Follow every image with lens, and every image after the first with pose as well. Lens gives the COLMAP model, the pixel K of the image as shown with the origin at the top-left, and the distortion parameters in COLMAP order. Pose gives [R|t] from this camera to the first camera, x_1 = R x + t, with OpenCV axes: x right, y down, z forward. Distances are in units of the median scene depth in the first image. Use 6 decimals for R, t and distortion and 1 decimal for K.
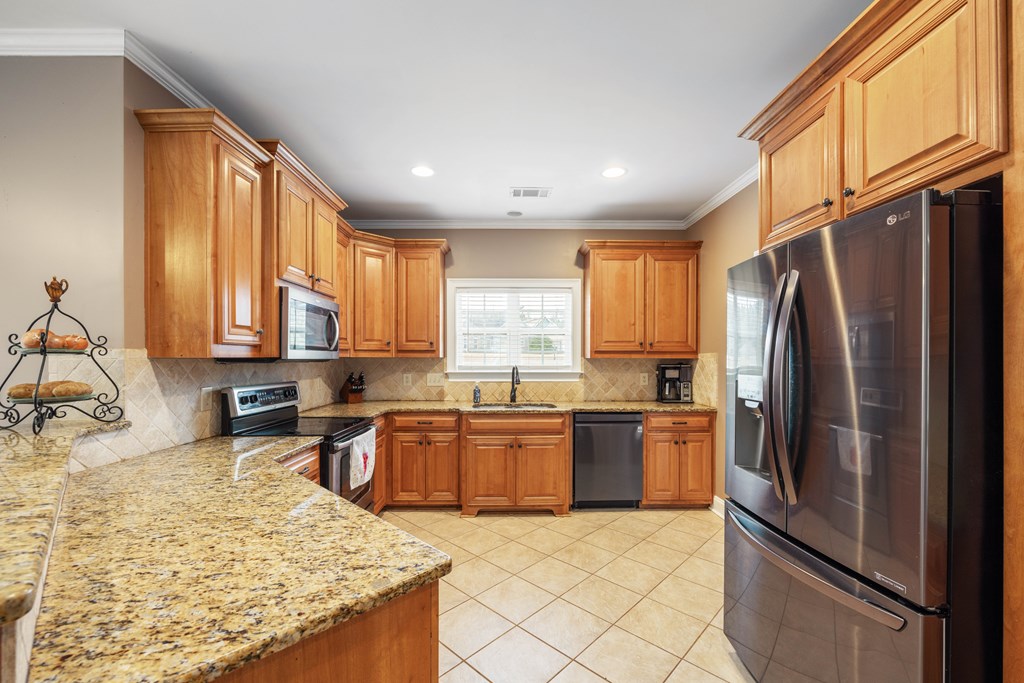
lens RADIAL K [[413.8, 0, 511.7], [0, 413.8, 359.9], [0, 0, 1]] dist [-0.000767, -0.000025]
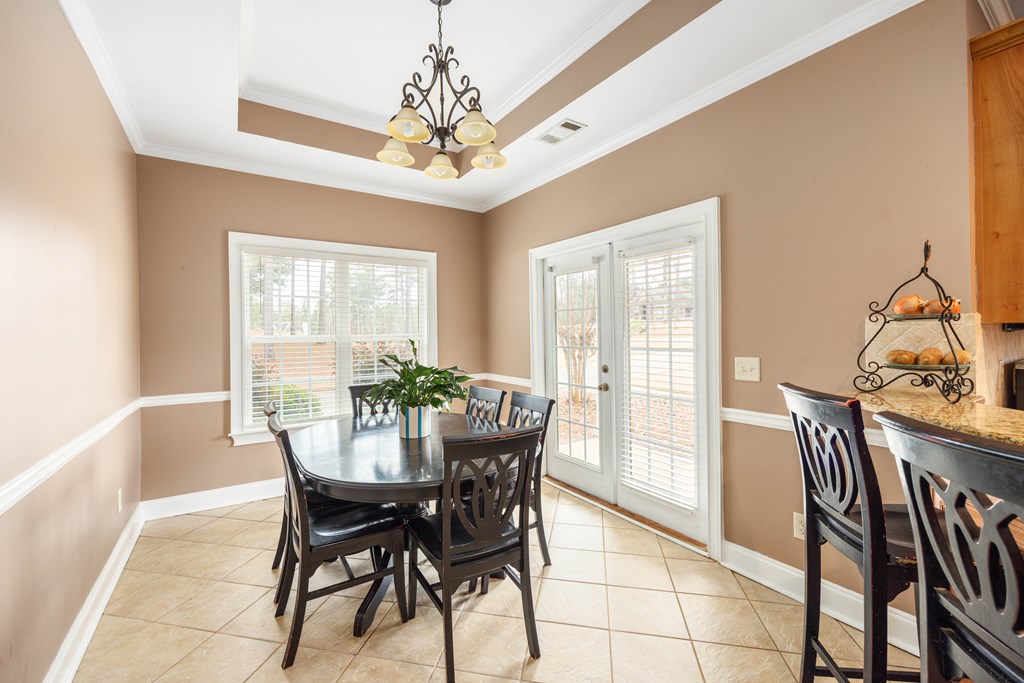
lens RADIAL K [[421.0, 0, 525.5], [0, 421.0, 331.8], [0, 0, 1]] dist [0.001253, 0.000257]
pose [[0.562390, -0.010590, -0.826804, -0.365988], [0.008243, 0.999940, -0.007201, 0.005792], [0.826831, -0.002765, 0.562444, -0.142863]]
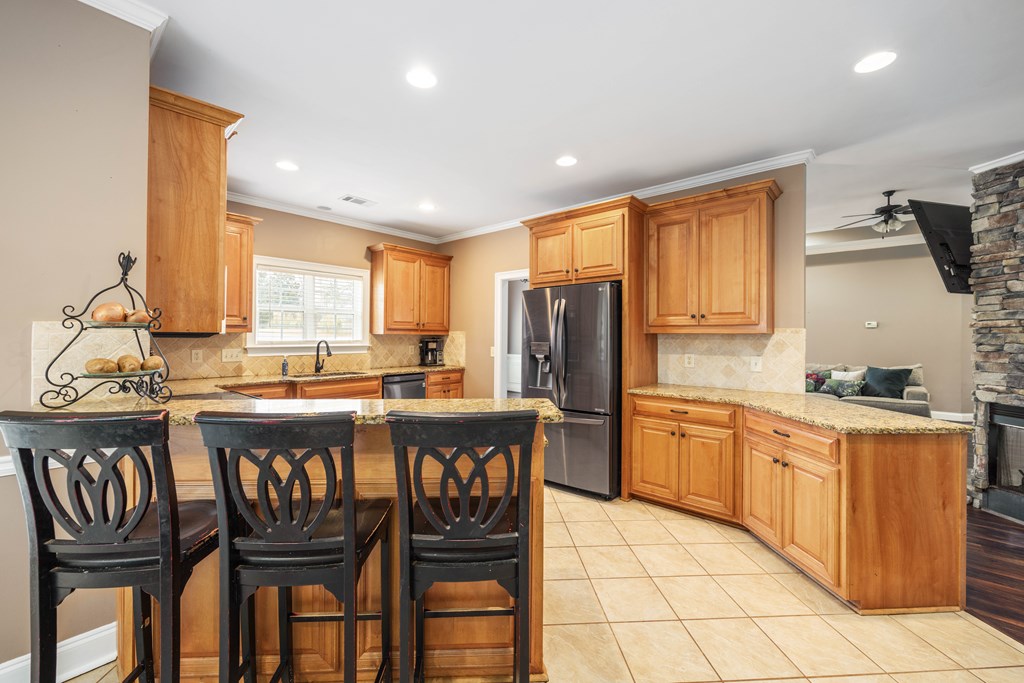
lens RADIAL K [[412.8, 0, 504.9], [0, 412.8, 335.9], [0, 0, 1]] dist [-0.001406, -0.000079]
pose [[0.673648, 0.002802, 0.739047, -0.546839], [-0.003225, 0.999994, -0.000852, 0.001068], [-0.739045, -0.001809, 0.673654, -0.155626]]
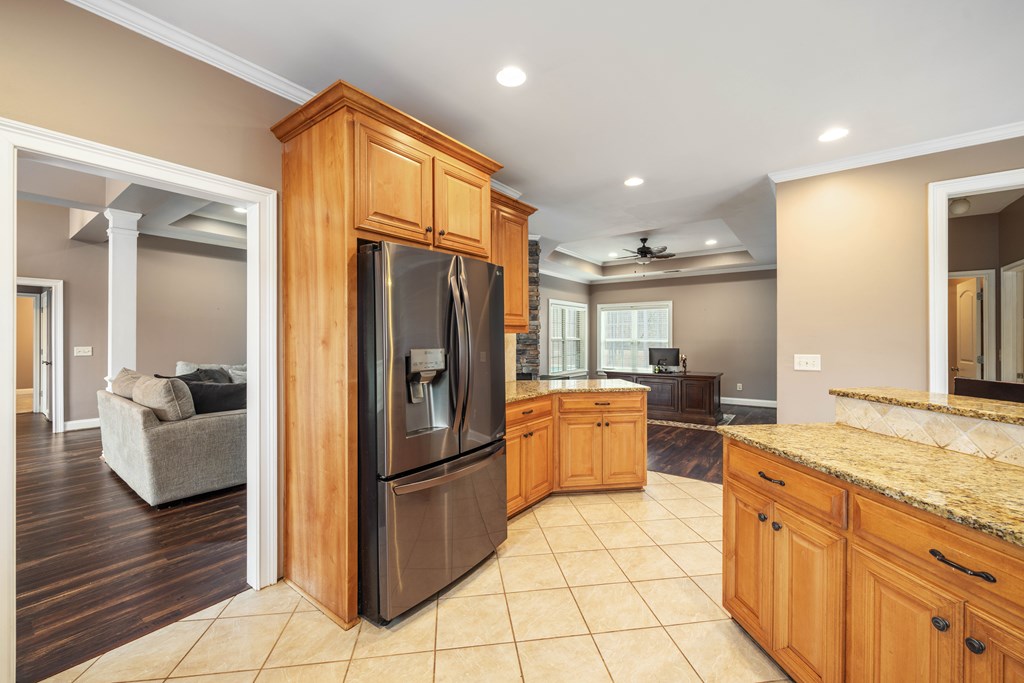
lens RADIAL K [[412.8, 0, 504.9], [0, 412.8, 335.9], [0, 0, 1]] dist [-0.001406, -0.000079]
pose [[-0.788034, 0.000808, 0.615631, -0.153095], [0.001892, 0.999998, 0.001109, -0.000398], [-0.615629, 0.002039, -0.788034, 0.859925]]
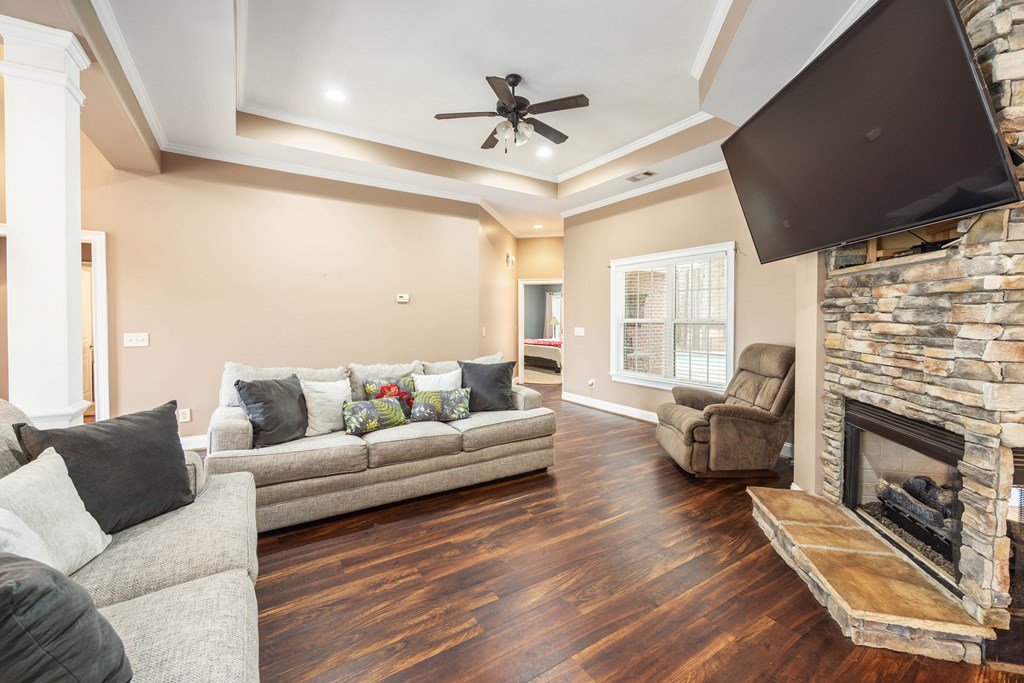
lens RADIAL K [[416.1, 0, 512.3], [0, 416.1, 328.1], [0, 0, 1]] dist [-0.001385, -0.000087]
pose [[-0.533144, -0.020802, 0.845768, 0.746251], [0.005125, 0.999600, 0.027816, 0.003618], [-0.846009, 0.019165, -0.532825, 0.340128]]
